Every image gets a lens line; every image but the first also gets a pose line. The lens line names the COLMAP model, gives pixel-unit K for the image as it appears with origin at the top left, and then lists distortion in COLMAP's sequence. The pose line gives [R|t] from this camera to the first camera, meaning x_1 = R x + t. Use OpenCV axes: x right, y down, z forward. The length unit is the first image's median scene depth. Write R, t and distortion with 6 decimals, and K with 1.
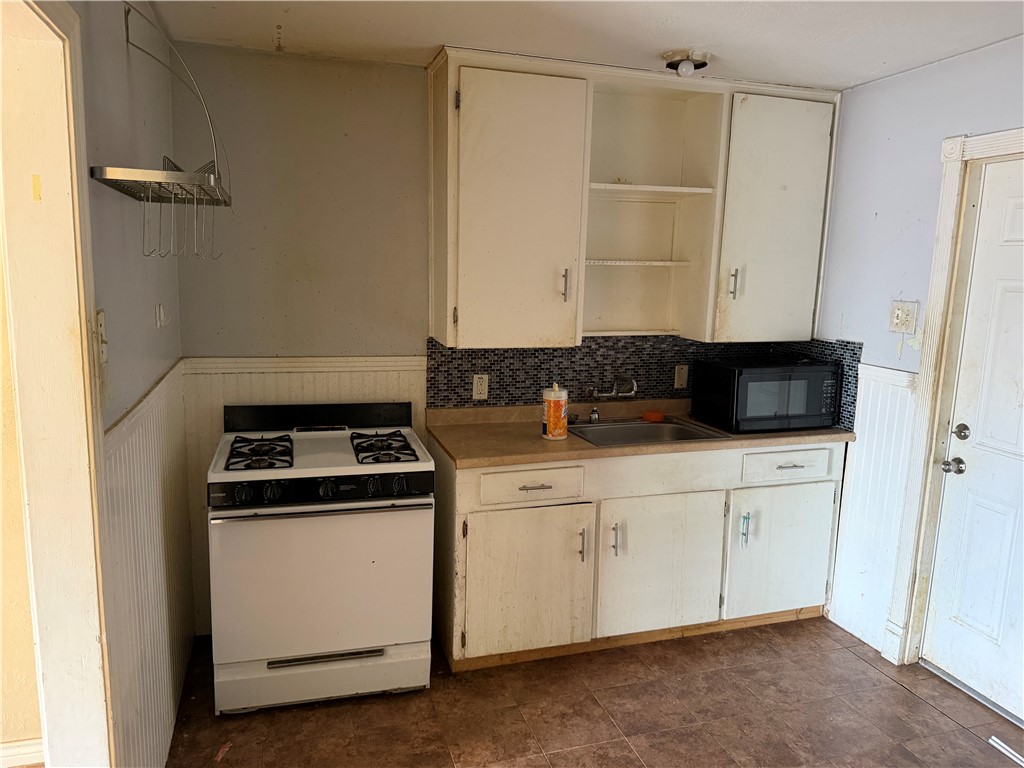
lens RADIAL K [[735.8, 0, 512.0], [0, 735.8, 384.0], [0, 0, 1]] dist [0.060974, -0.079319]
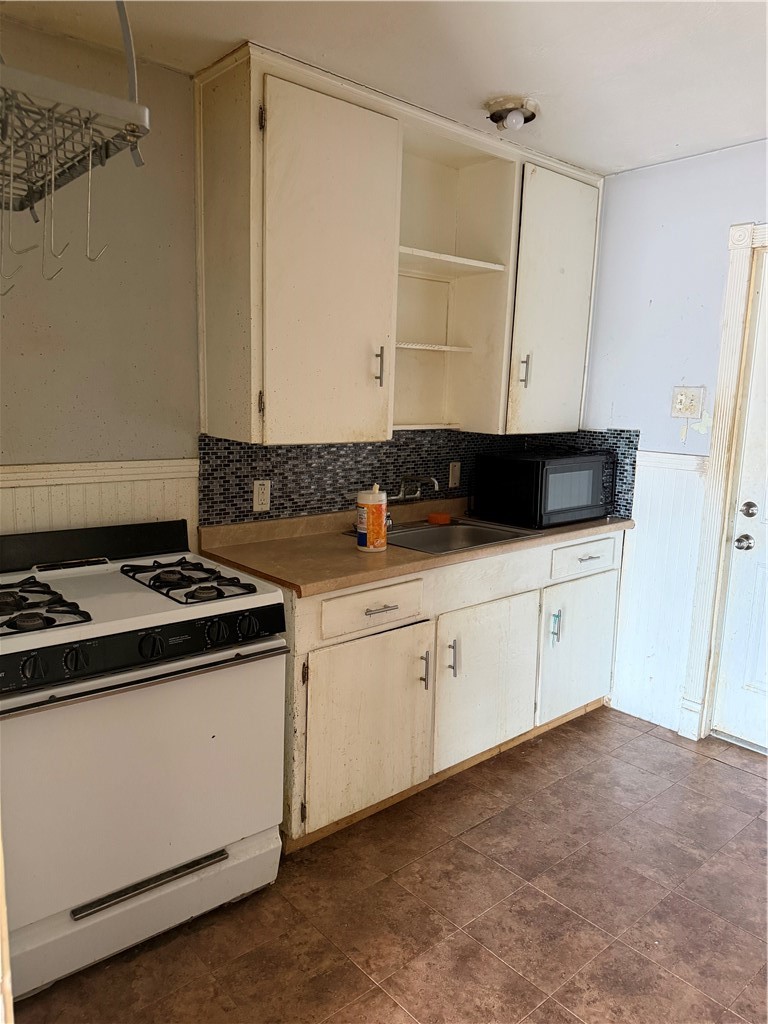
lens RADIAL K [[735.8, 0, 384.0], [0, 735.8, 512.0], [0, 0, 1]] dist [0.060974, -0.079319]
pose [[0.915464, -0.063970, 0.397283, -0.267899], [0.058237, 0.997951, 0.026493, 0.009015], [-0.398164, -0.001117, 0.917314, 0.226746]]
